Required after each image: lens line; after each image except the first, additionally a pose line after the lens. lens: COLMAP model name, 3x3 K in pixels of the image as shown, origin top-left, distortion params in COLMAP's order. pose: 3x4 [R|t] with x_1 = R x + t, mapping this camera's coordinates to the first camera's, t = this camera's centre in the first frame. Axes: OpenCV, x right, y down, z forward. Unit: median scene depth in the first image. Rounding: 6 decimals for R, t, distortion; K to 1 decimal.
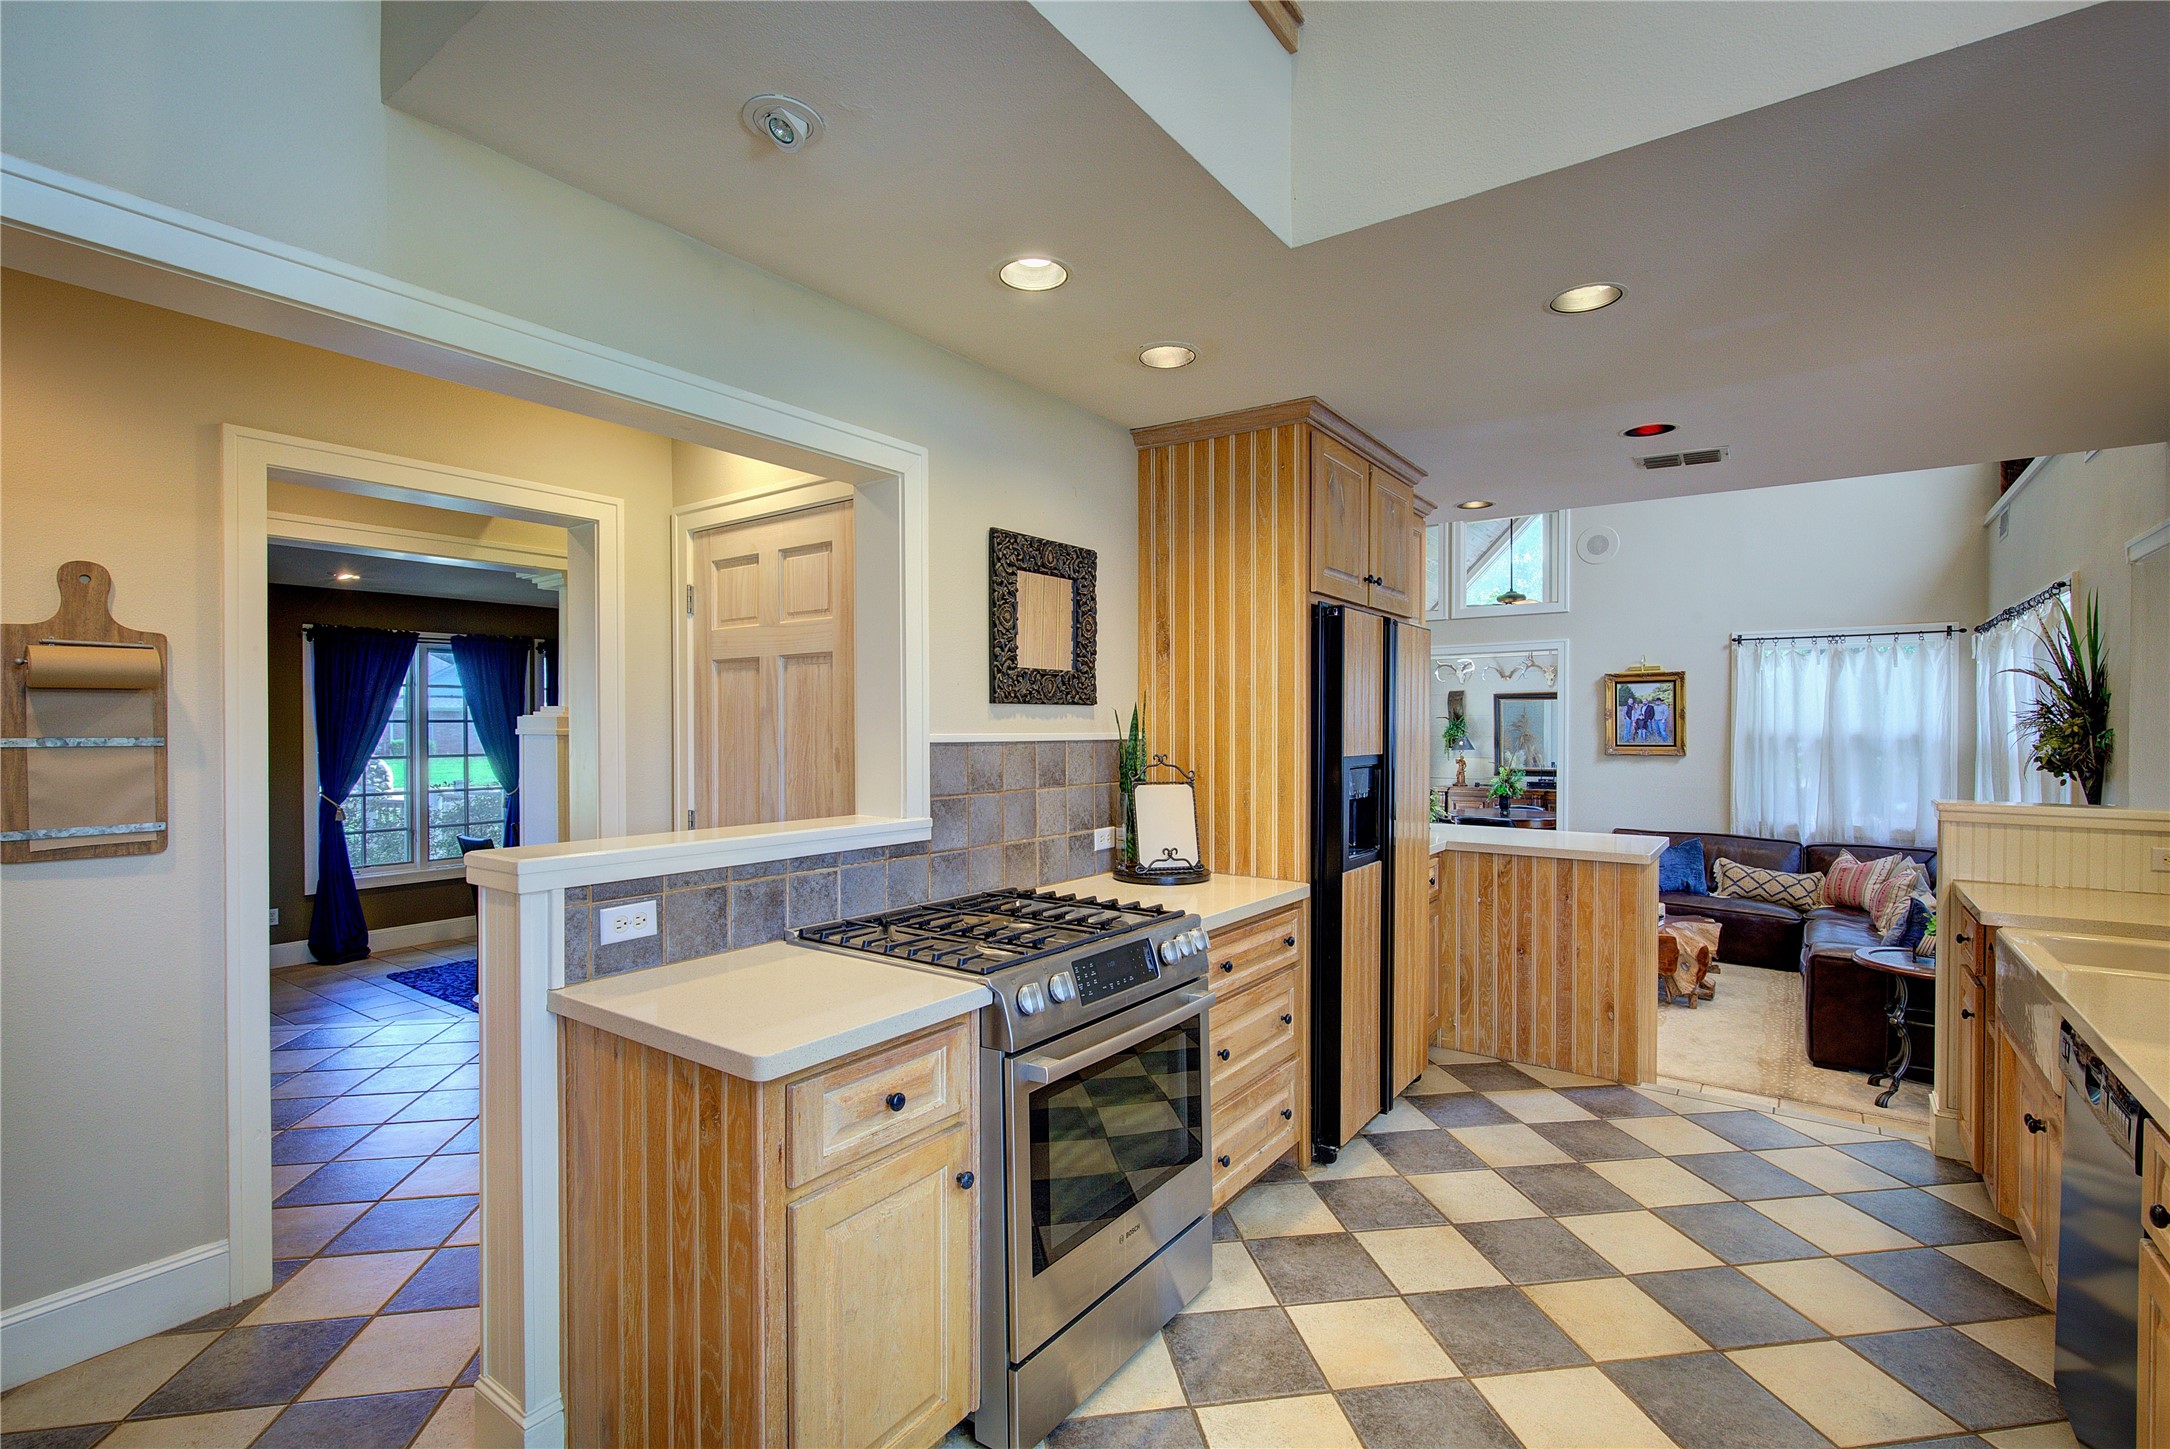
lens RADIAL K [[981.1, 0, 1092.2], [0, 981.1, 734.9], [0, 0, 1]] dist [-0.003545, 0.000698]
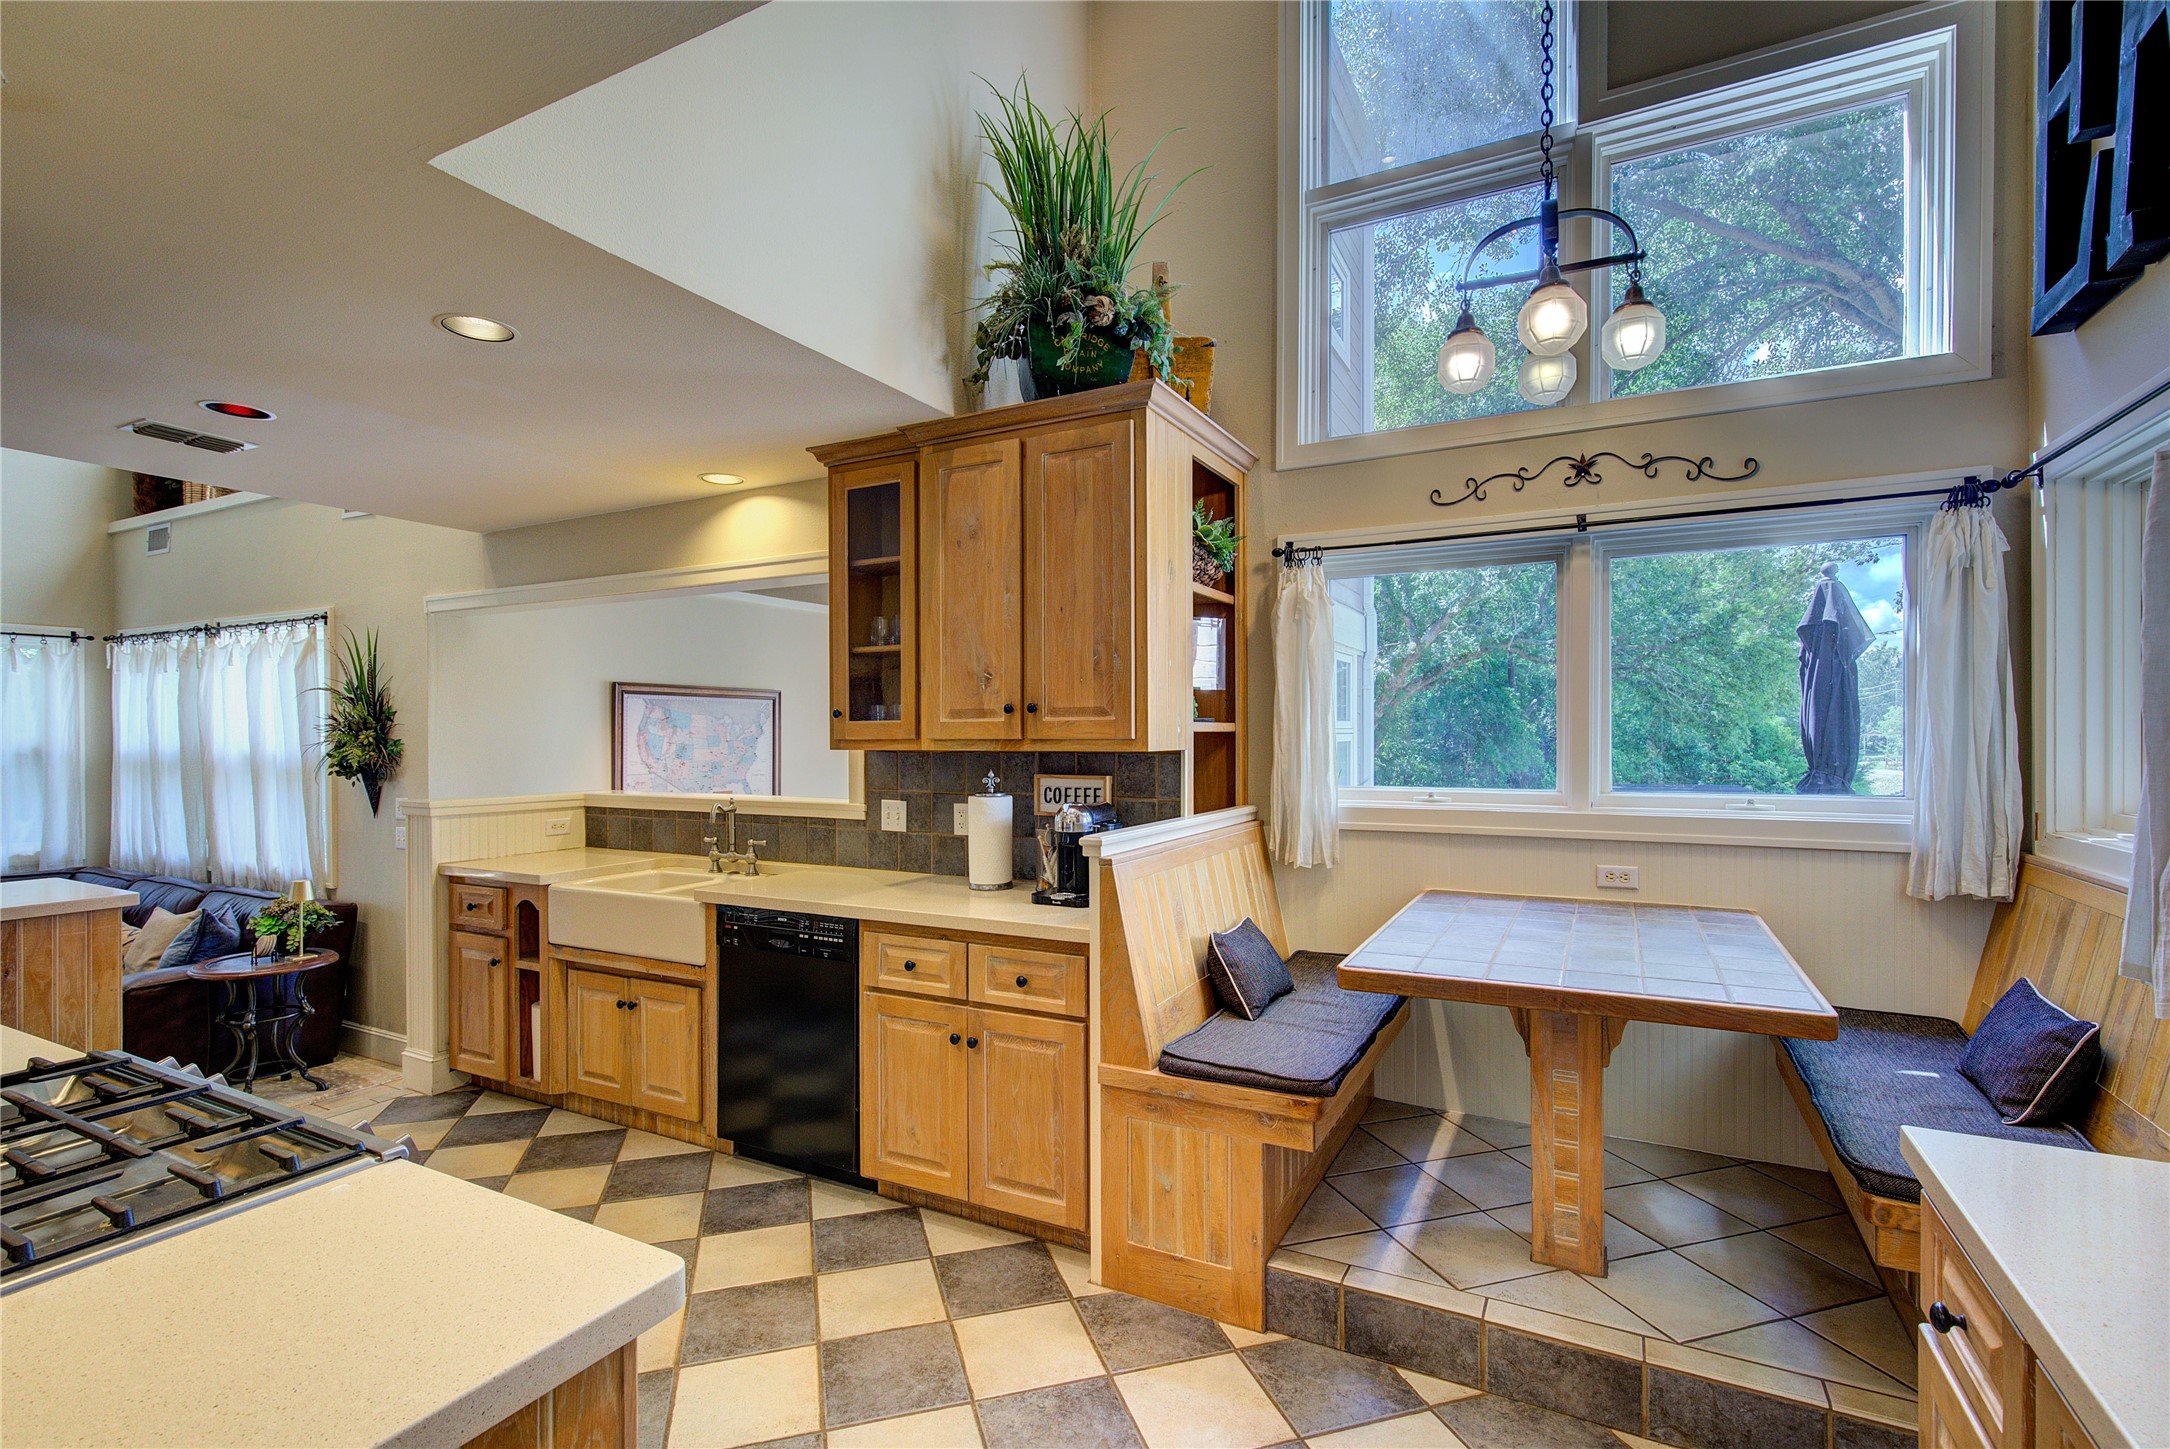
lens RADIAL K [[981.1, 0, 1092.2], [0, 981.1, 734.9], [0, 0, 1]] dist [-0.003545, 0.000698]
pose [[-0.138997, -0.003268, 0.990287, -0.181454], [0.014368, 0.999883, 0.005316, -0.002736], [-0.990189, 0.014967, -0.138933, 0.149007]]
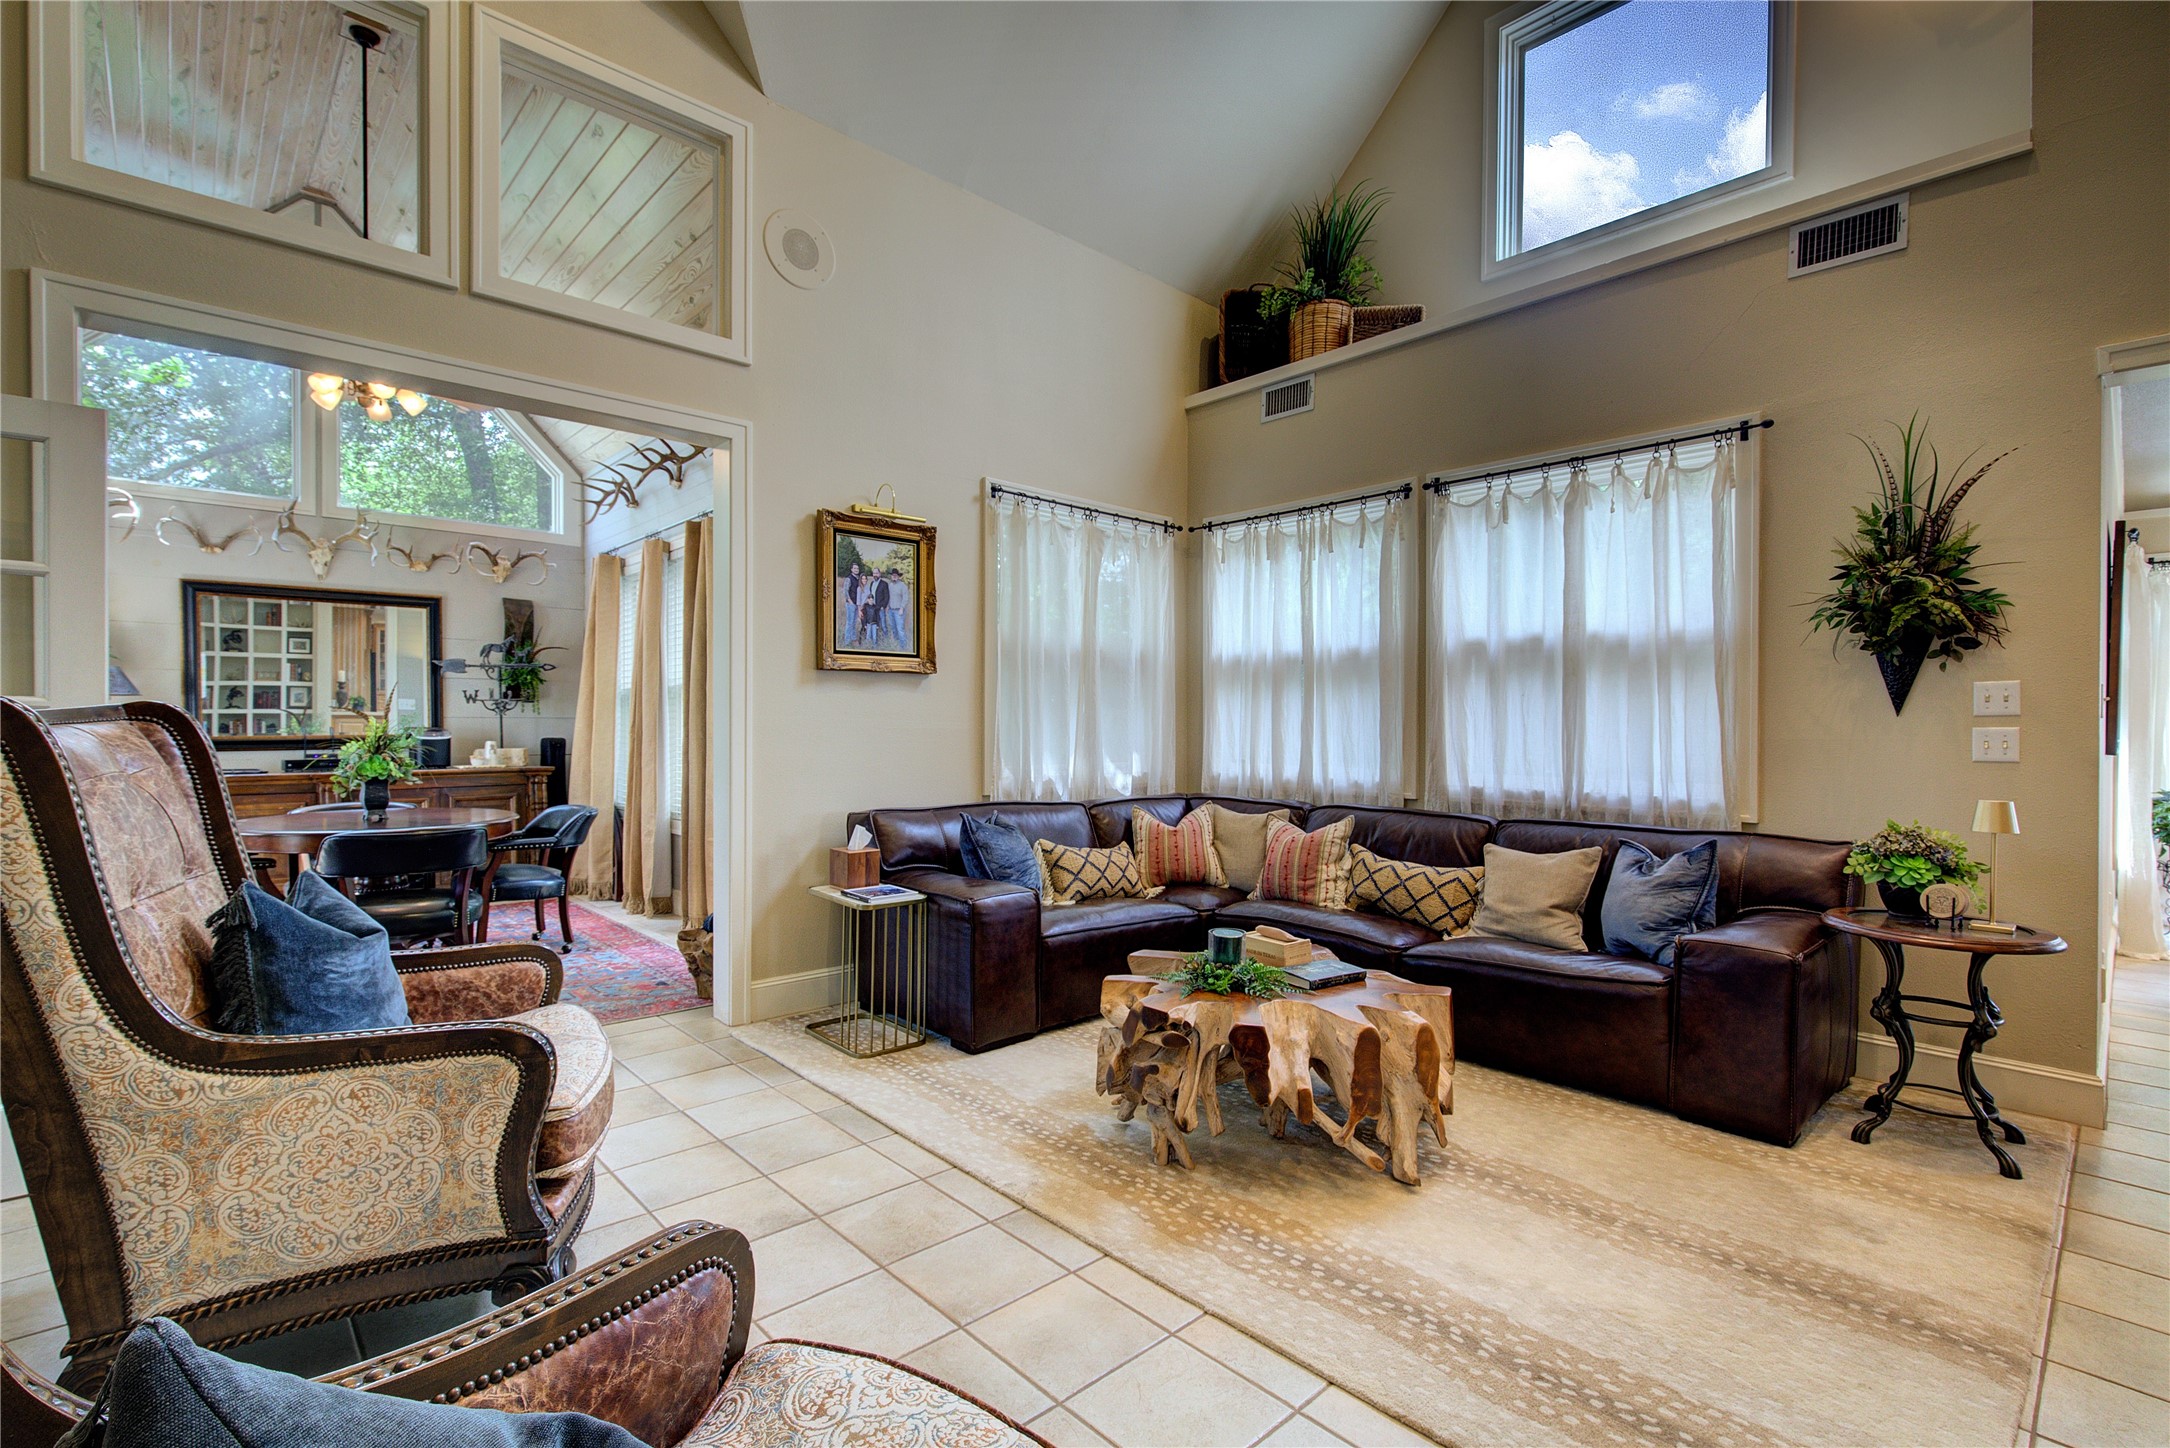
lens RADIAL K [[975.4, 0, 1091.7], [0, 975.4, 734.5], [0, 0, 1]] dist [-0.005041, 0.001191]
pose [[0.190392, -0.005034, 0.981695, 0.060007], [0.004990, 0.999979, 0.004160, 0.058316], [-0.981695, 0.004106, 0.190413, 0.844815]]
